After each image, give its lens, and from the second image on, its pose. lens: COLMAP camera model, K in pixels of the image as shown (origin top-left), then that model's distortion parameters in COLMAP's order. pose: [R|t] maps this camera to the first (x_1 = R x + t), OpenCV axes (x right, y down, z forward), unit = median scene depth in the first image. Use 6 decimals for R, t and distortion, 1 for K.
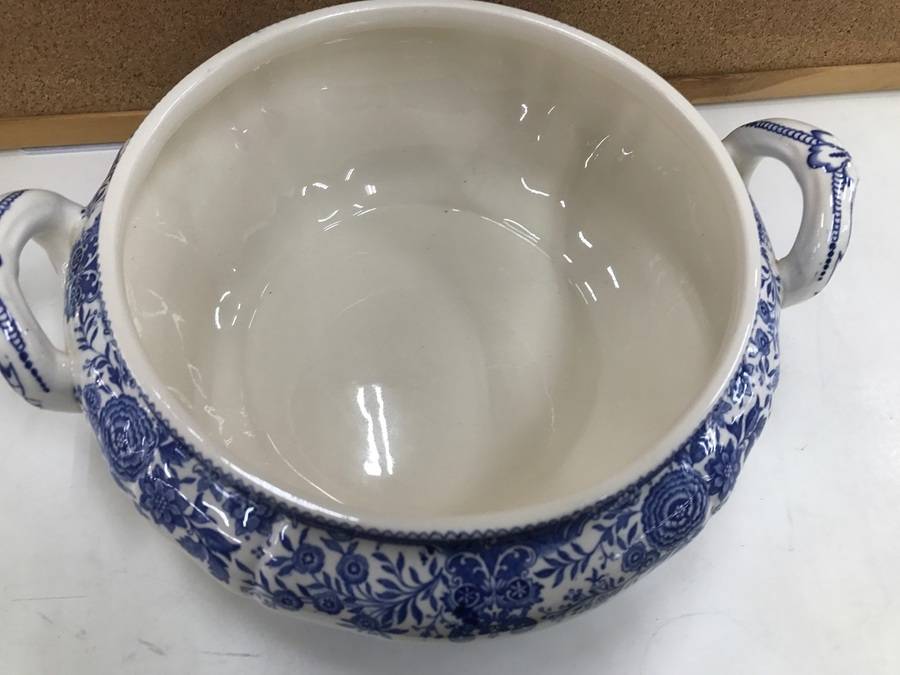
lens RADIAL K [[743.8, 0, 450.0], [0, 743.8, 337.5], [0, 0, 1]] dist [0.006711, -0.002220]
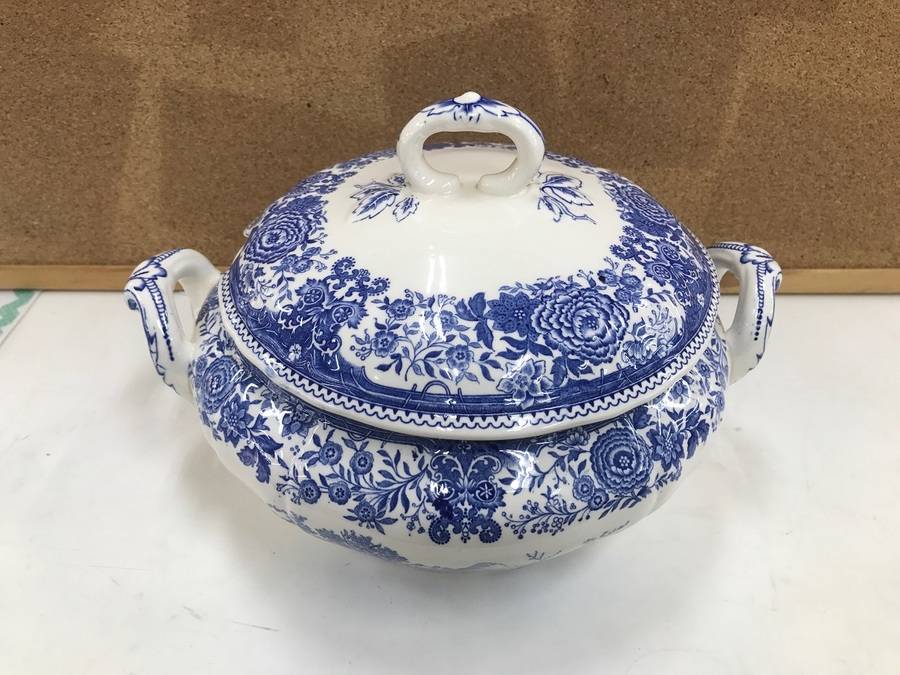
lens RADIAL K [[743.8, 0, 450.0], [0, 743.8, 337.5], [0, 0, 1]] dist [0.006711, -0.002220]
pose [[0.989512, 0.044352, -0.137476, 0.192538], [-0.097771, 0.906211, -0.411367, 0.623813], [0.106337, 0.420494, 0.901042, -0.262738]]
